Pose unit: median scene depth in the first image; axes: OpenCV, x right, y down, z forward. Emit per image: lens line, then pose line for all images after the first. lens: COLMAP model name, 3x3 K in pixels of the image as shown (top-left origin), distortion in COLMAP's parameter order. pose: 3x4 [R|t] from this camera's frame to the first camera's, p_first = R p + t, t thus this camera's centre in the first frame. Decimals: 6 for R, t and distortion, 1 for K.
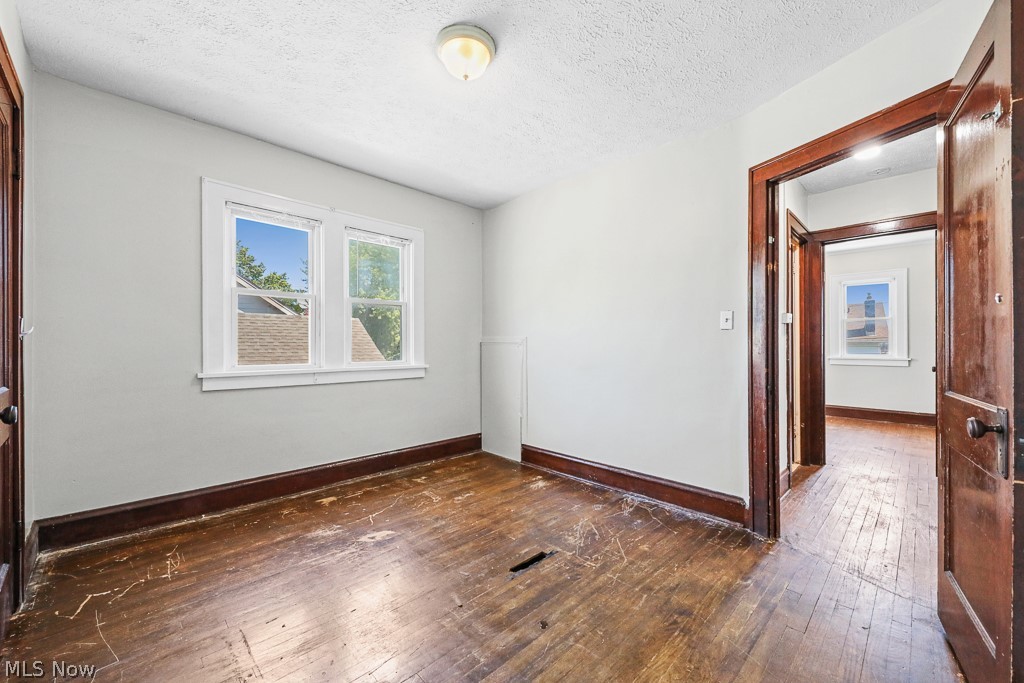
lens RADIAL K [[395.2, 0, 521.1], [0, 395.2, 347.2], [0, 0, 1]] dist [0.009677, -0.008820]
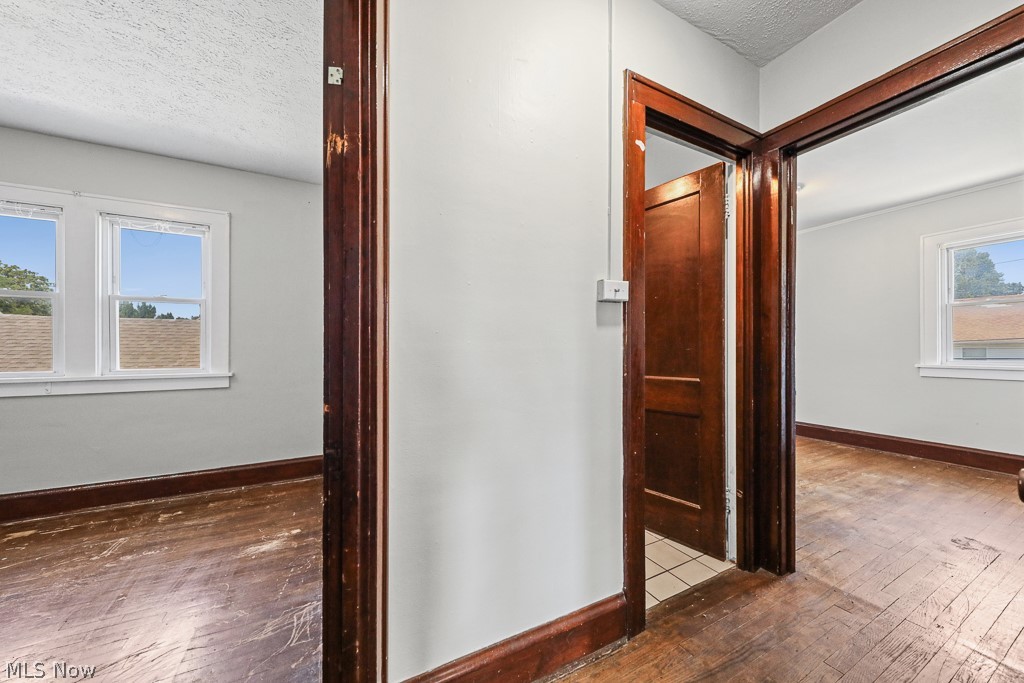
lens RADIAL K [[364.3, 0, 514.5], [0, 364.3, 348.3], [0, 0, 1]] dist [-0.001183, -0.000324]
pose [[0.957185, -0.004050, -0.289448, 0.632706], [0.003241, 0.999989, -0.003275, -0.002940], [0.289459, 0.002197, 0.957188, 0.487397]]
